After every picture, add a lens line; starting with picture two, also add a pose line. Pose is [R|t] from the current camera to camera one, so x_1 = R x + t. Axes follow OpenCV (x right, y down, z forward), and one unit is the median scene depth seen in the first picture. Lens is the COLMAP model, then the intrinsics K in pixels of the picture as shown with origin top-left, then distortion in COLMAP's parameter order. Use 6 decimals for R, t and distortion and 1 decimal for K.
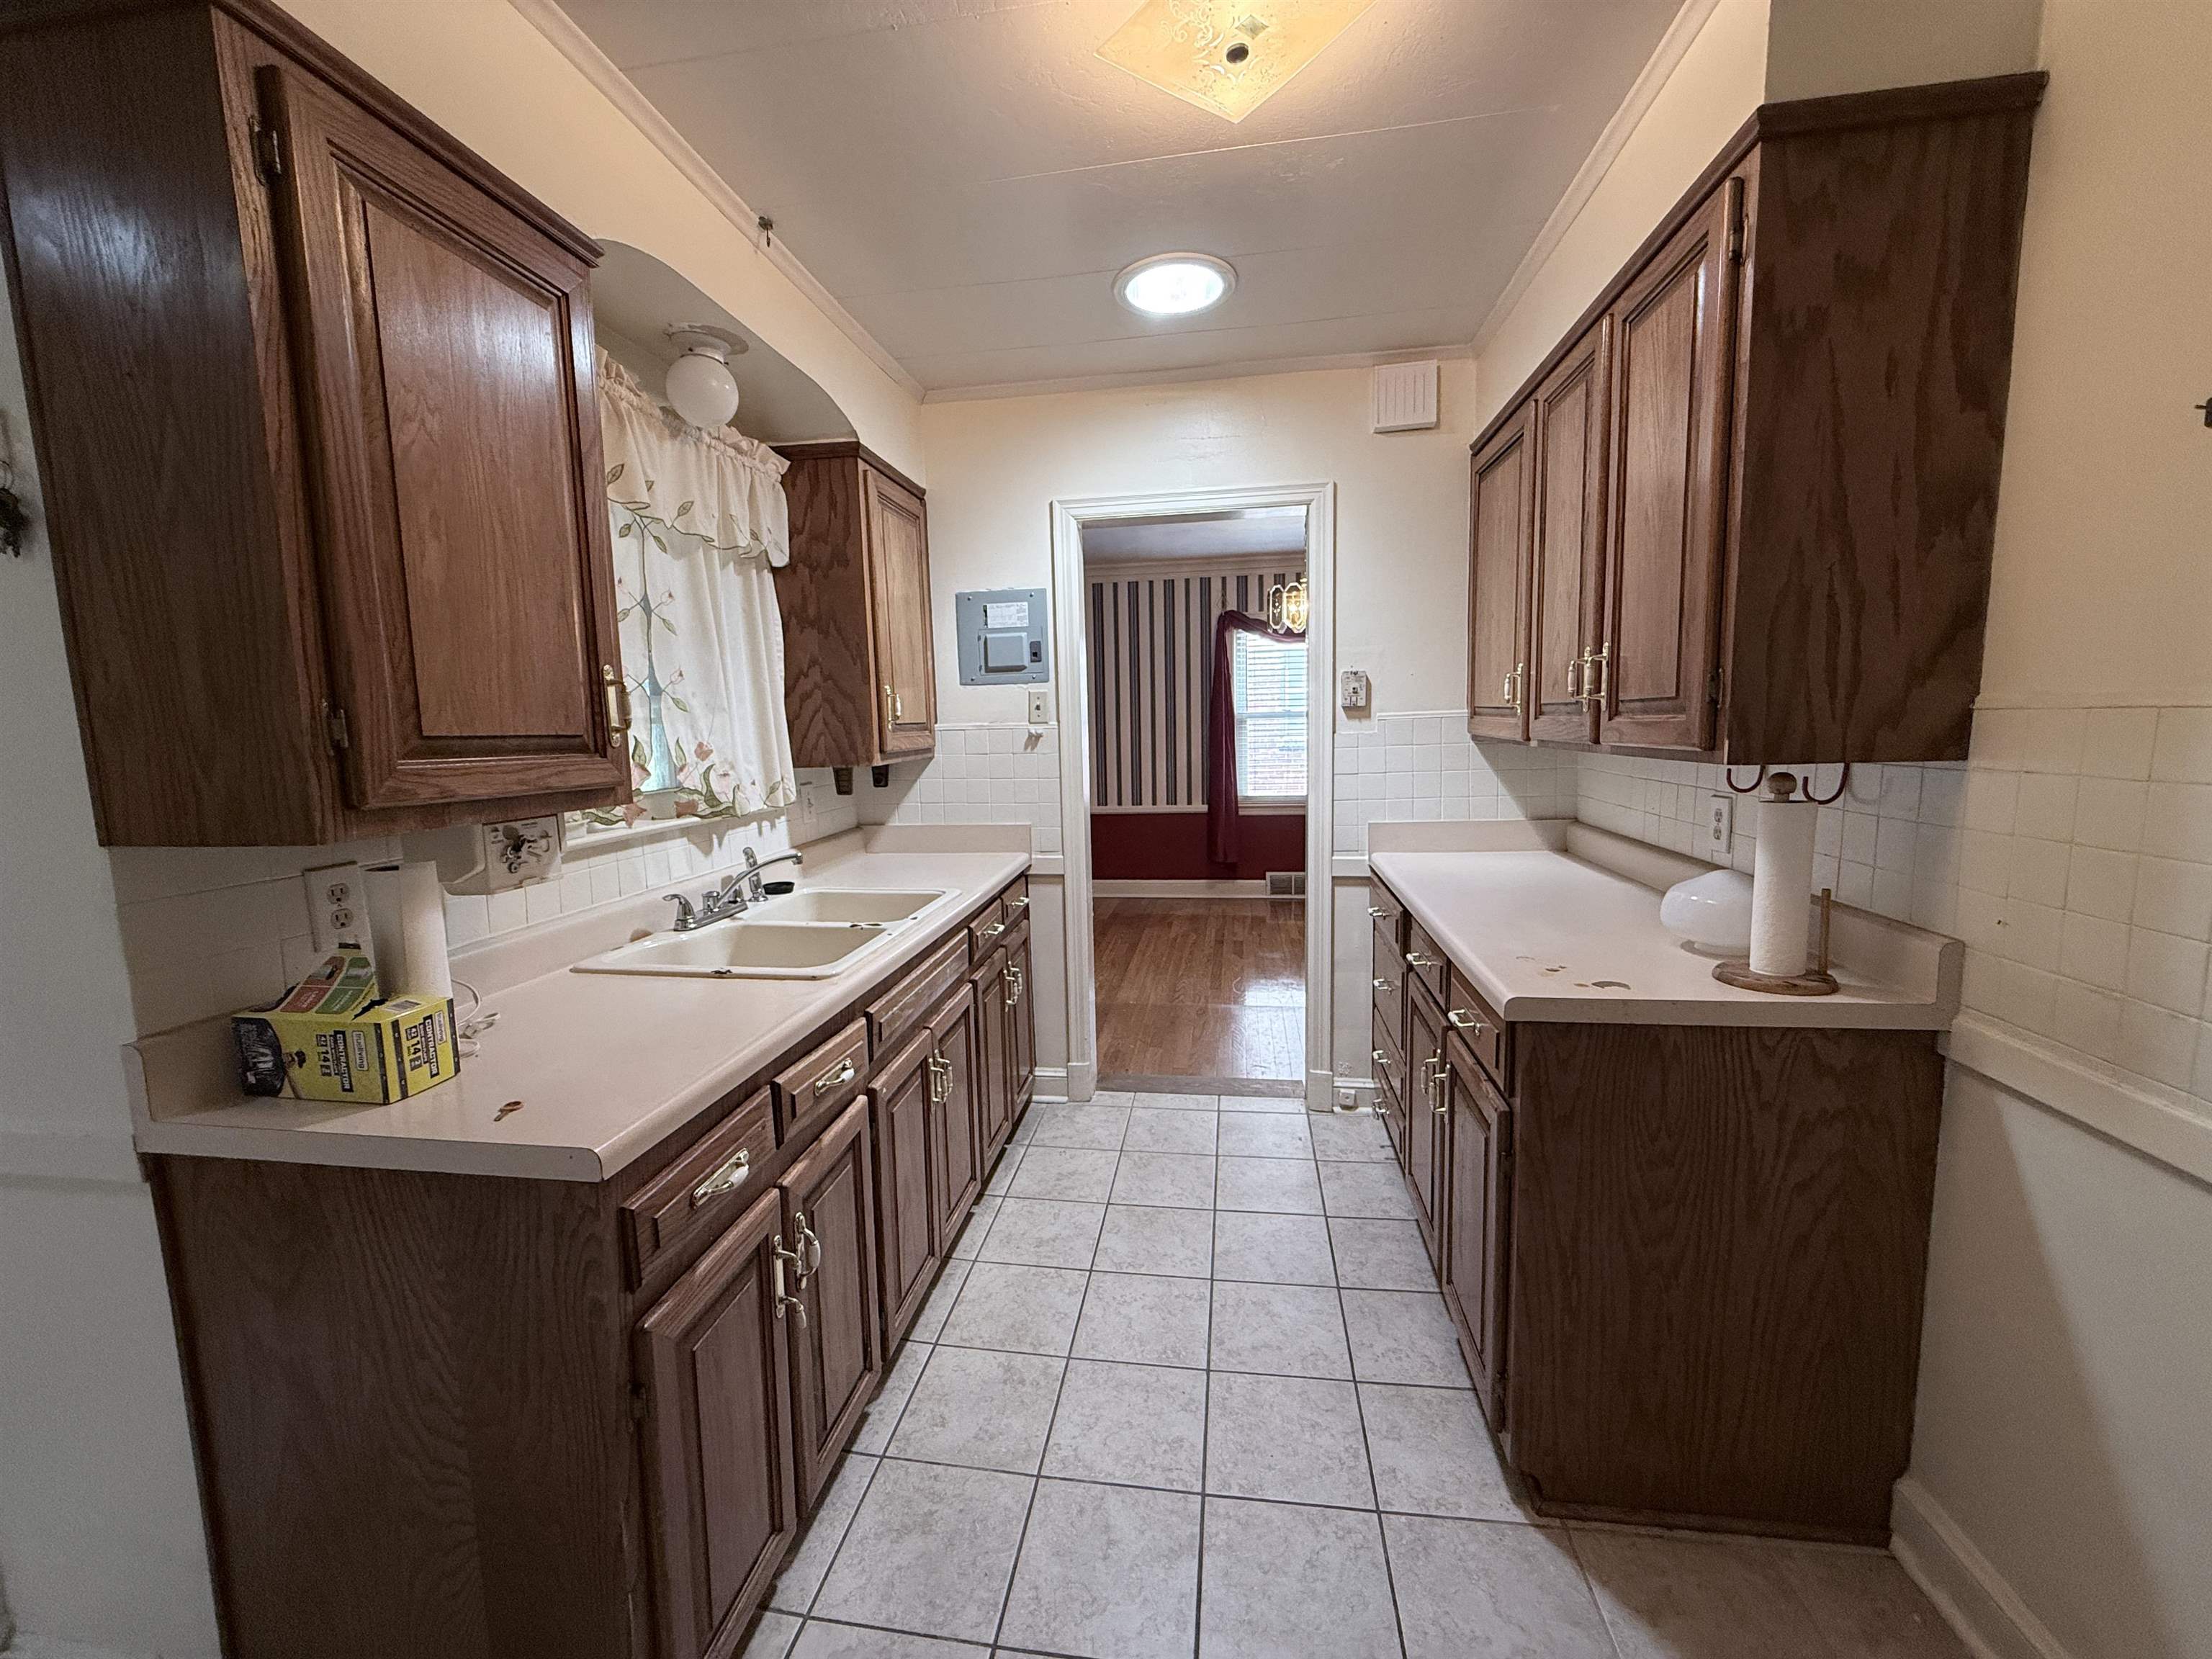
lens RADIAL K [[875.5, 0, 1099.1], [0, 875.5, 830.4], [0, 0, 1]] dist [-0.000277, 0.000363]
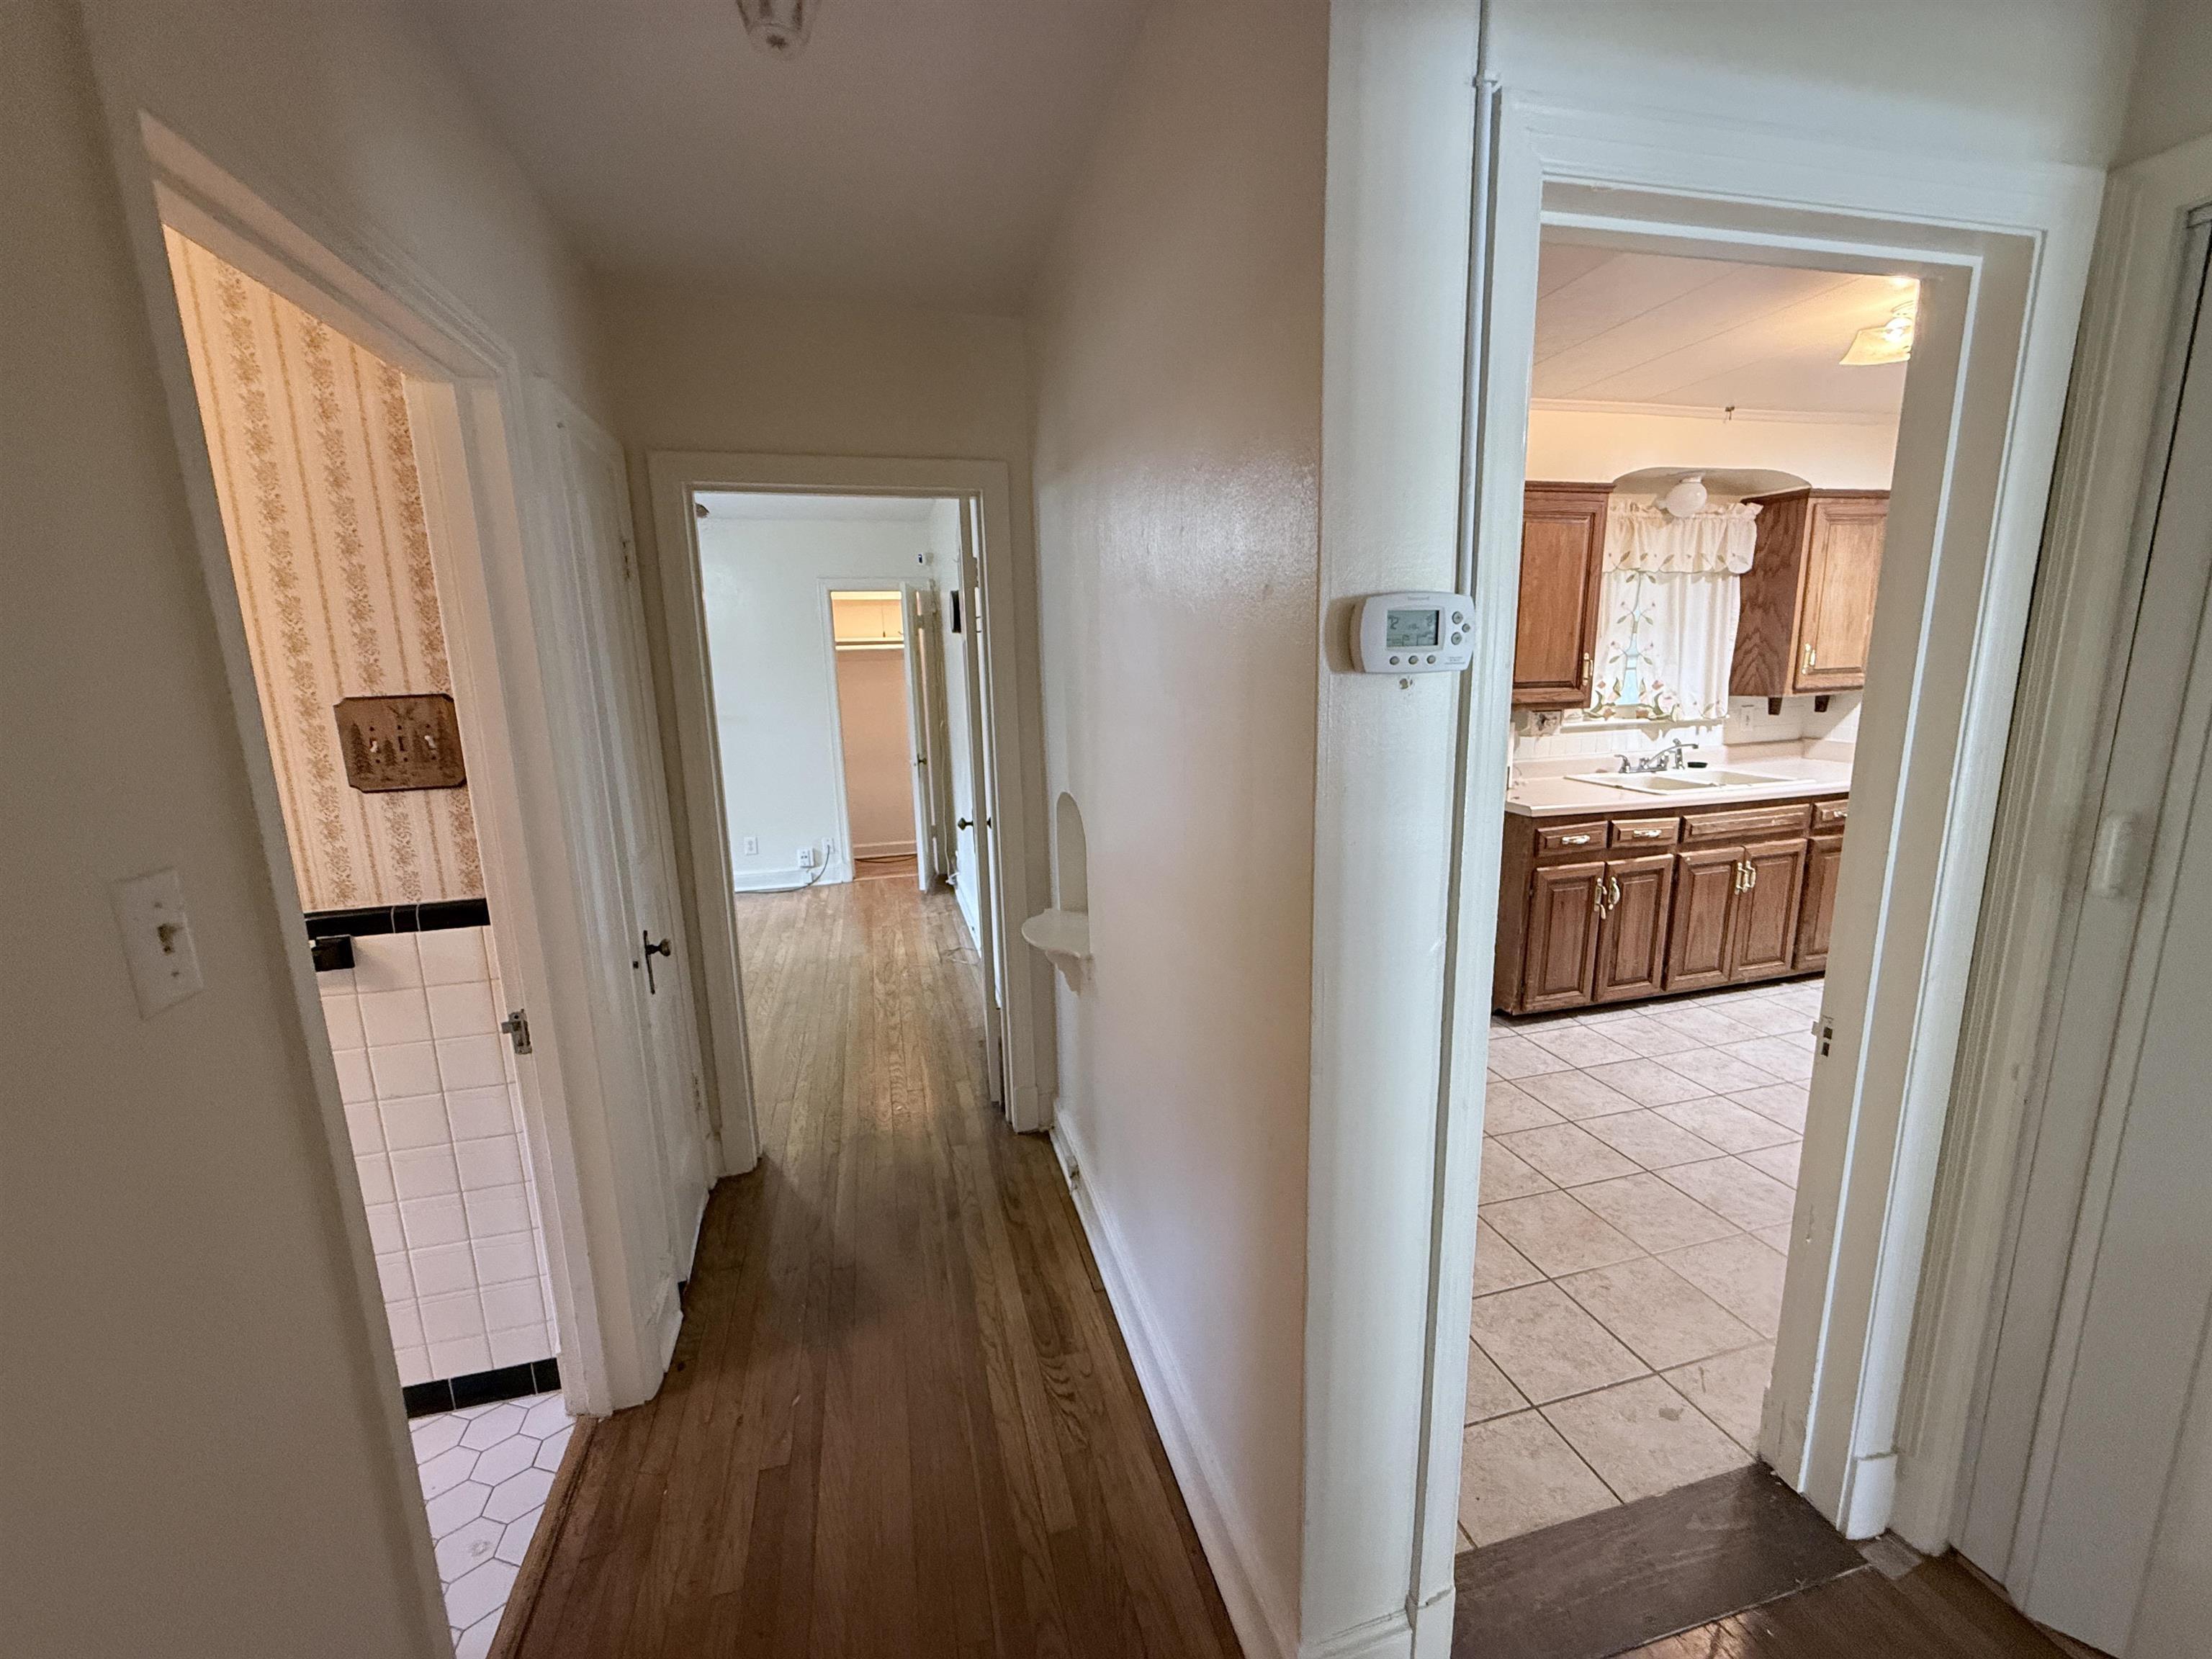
lens RADIAL K [[875.5, 0, 1099.1], [0, 875.5, 830.4], [0, 0, 1]] dist [-0.000277, 0.000363]
pose [[0.386393, 0.189497, -0.902658, 0.864555], [-0.095072, 0.981637, 0.165380, 0.021041], [0.917421, 0.021916, 0.397313, -0.877898]]
